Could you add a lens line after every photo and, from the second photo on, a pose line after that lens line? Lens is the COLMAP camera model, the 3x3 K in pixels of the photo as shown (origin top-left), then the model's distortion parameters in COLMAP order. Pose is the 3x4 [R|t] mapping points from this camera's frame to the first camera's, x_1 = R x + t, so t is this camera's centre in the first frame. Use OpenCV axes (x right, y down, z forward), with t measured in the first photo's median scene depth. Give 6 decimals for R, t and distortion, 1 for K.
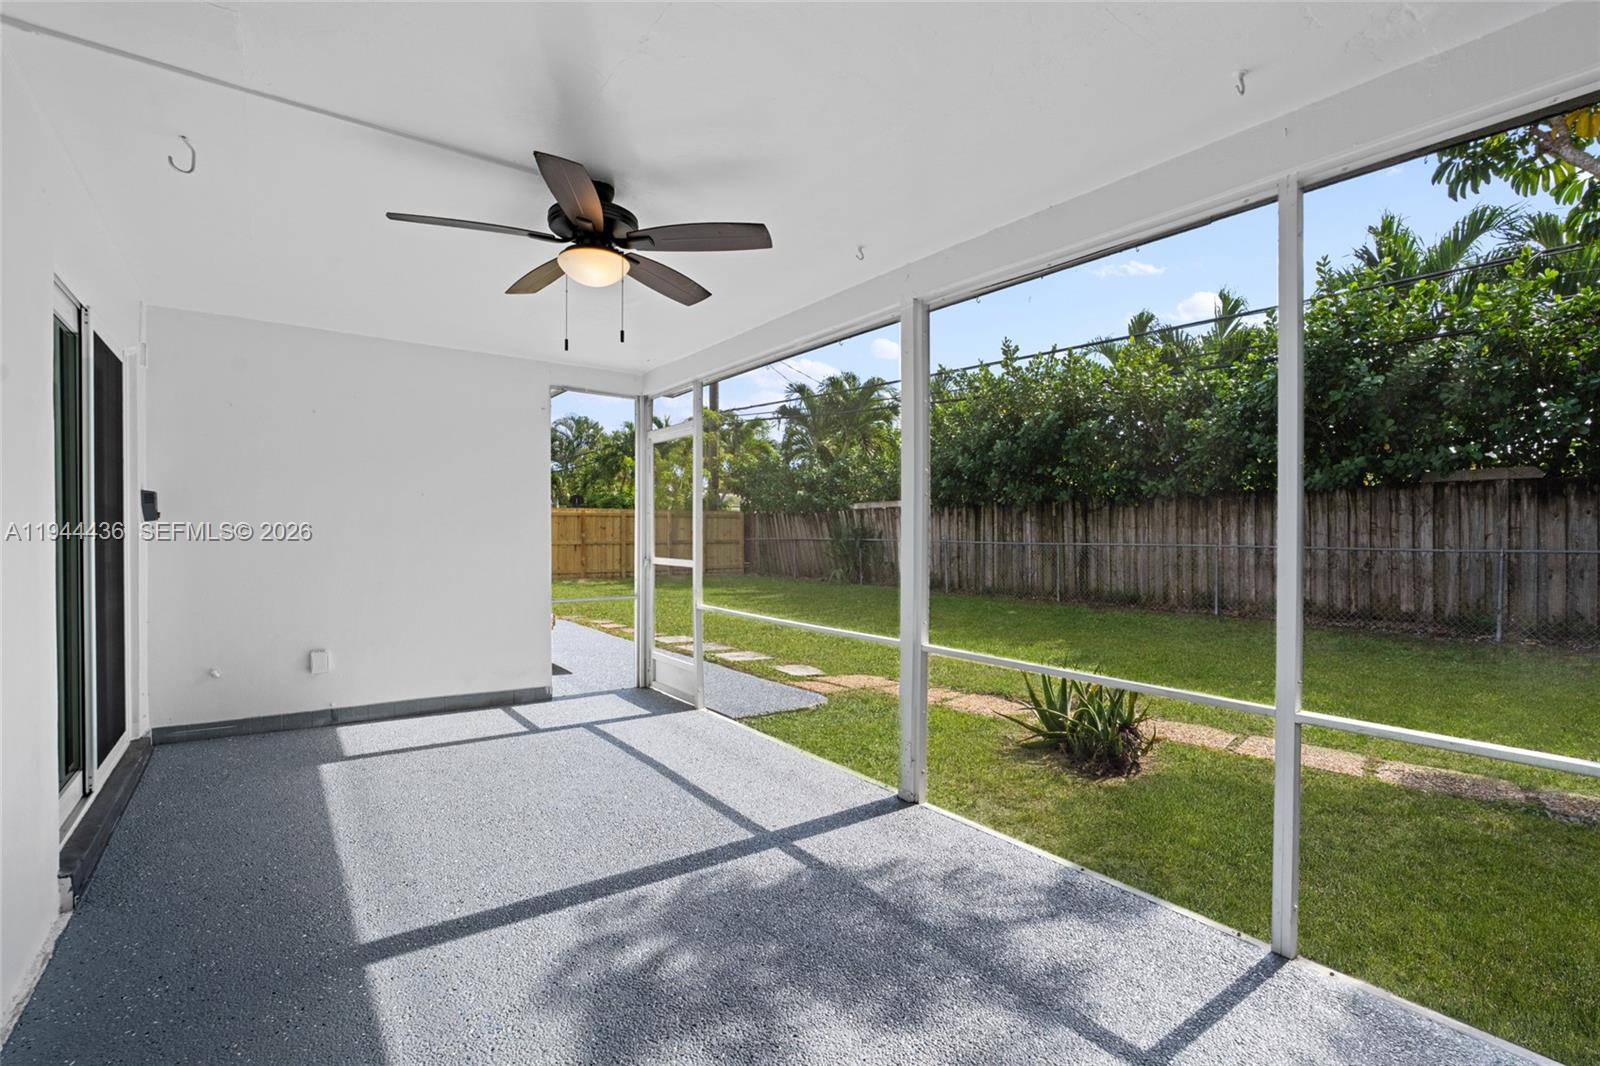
lens RADIAL K [[720.6, 0, 803.5], [0, 720.6, 542.1], [0, 0, 1]] dist [-0.004106, 0.000013]
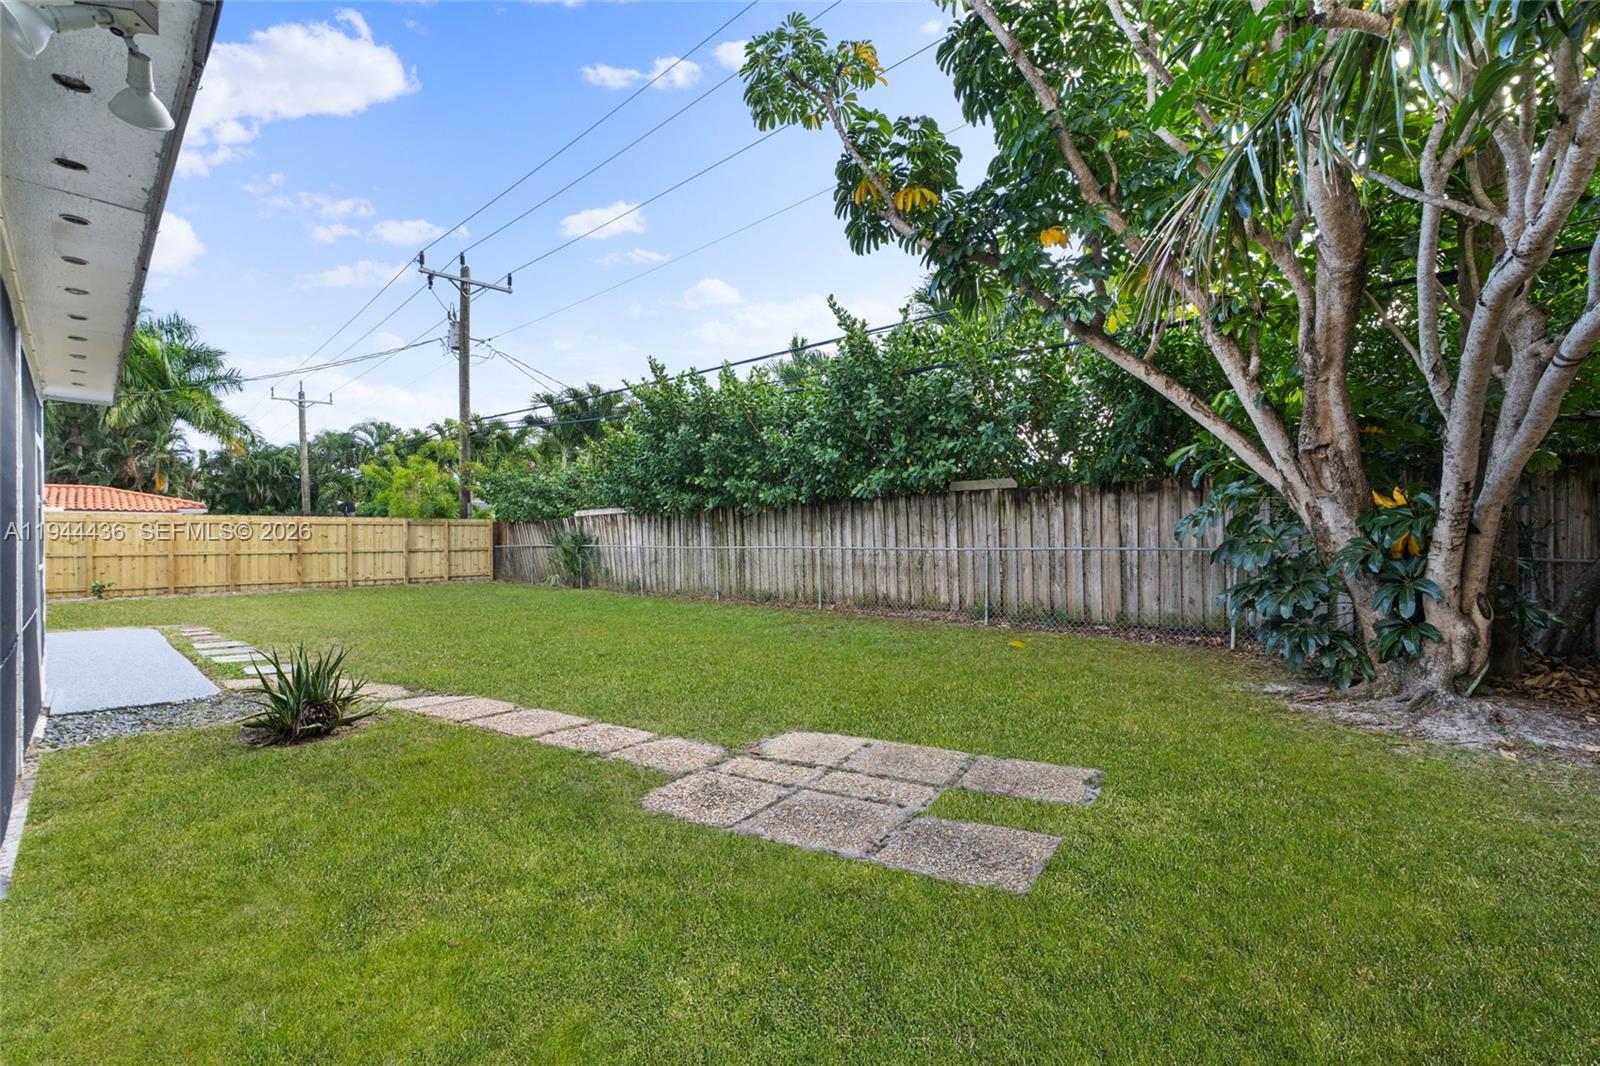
lens RADIAL K [[720.6, 0, 803.5], [0, 720.6, 542.1], [0, 0, 1]] dist [-0.004106, 0.000013]
pose [[0.990629, -0.008660, 0.136302, 0.465560], [0.010122, 0.999898, -0.010036, 0.009021], [-0.136201, 0.011321, 0.990616, -0.128217]]
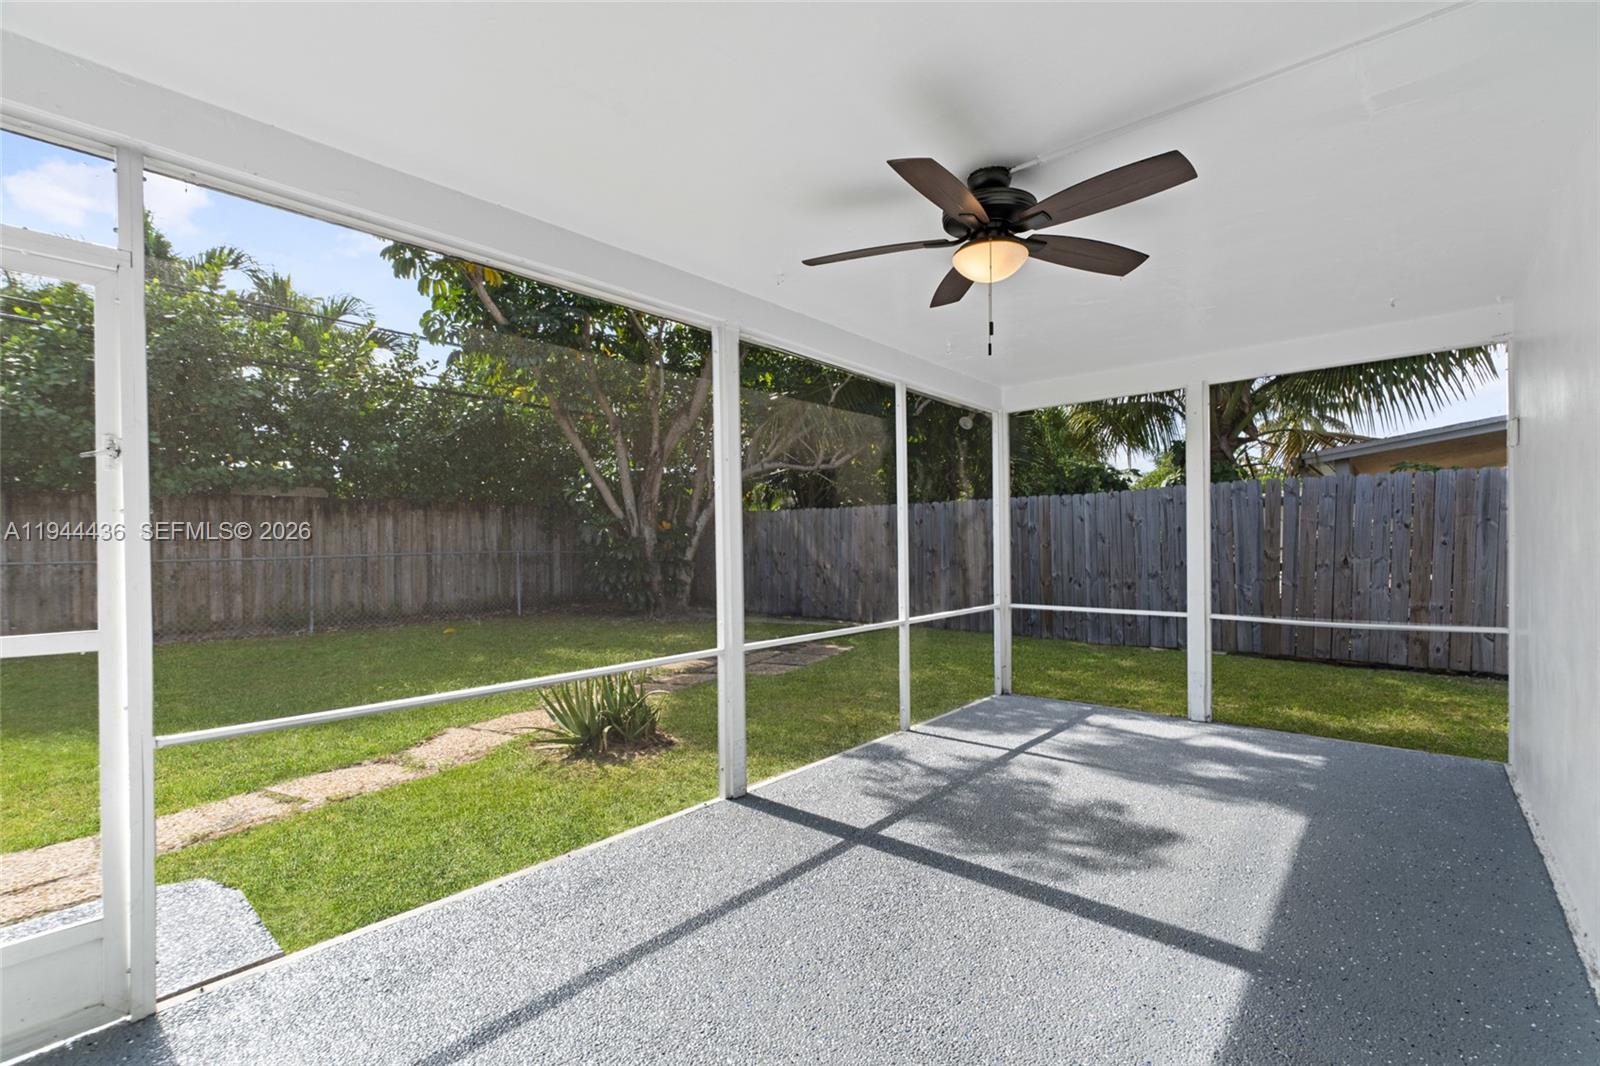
lens RADIAL K [[720.6, 0, 803.5], [0, 720.6, 542.1], [0, 0, 1]] dist [-0.004106, 0.000013]
pose [[-0.225769, -0.008273, 0.974146, -0.343096], [0.022008, 0.999665, 0.013590, -0.010025], [-0.973932, 0.024507, -0.225511, 0.432589]]
